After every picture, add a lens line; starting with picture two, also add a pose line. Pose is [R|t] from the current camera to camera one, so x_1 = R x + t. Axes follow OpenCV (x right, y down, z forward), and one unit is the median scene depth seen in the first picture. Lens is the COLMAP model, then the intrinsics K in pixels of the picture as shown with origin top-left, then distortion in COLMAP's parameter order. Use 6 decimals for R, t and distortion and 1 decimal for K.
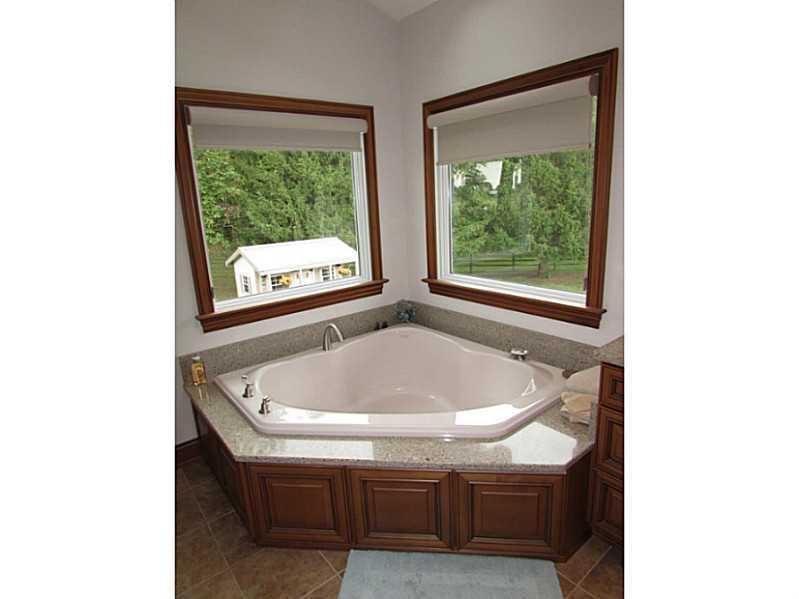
lens RADIAL K [[422.5, 0, 400.9], [0, 422.5, 289.3], [0, 0, 1]] dist [-0.019796, 0.000390]
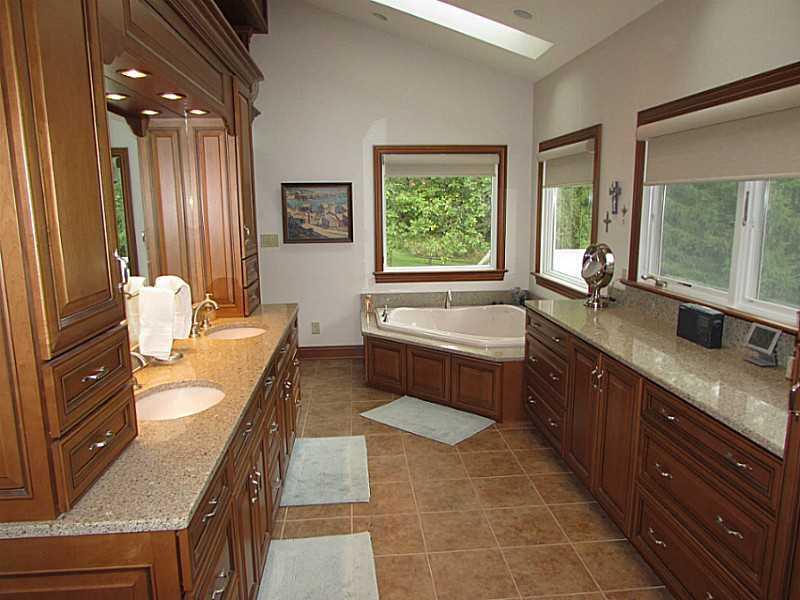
lens RADIAL K [[564.6, 0, 400.0], [0, 564.6, 300.0], [0, 0, 1]] dist [-0.021828, 0.004620]
pose [[0.827545, 0.131633, -0.545749, 0.675795], [-0.146846, 0.989032, 0.015881, 0.092422], [0.541854, 0.066999, 0.837798, -0.674661]]
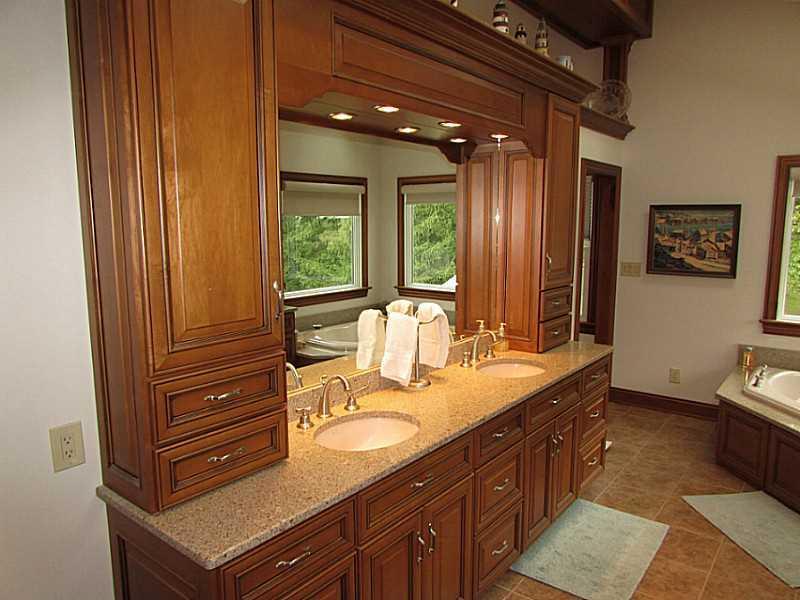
lens RADIAL K [[565.9, 0, 400.0], [0, 565.9, 300.0], [0, 0, 1]] dist [-0.036737, 0.005137]
pose [[0.219528, 0.181993, -0.958481, 0.727272], [-0.221798, 0.966031, 0.132627, 0.016820], [0.950059, 0.183474, 0.252437, -0.428042]]
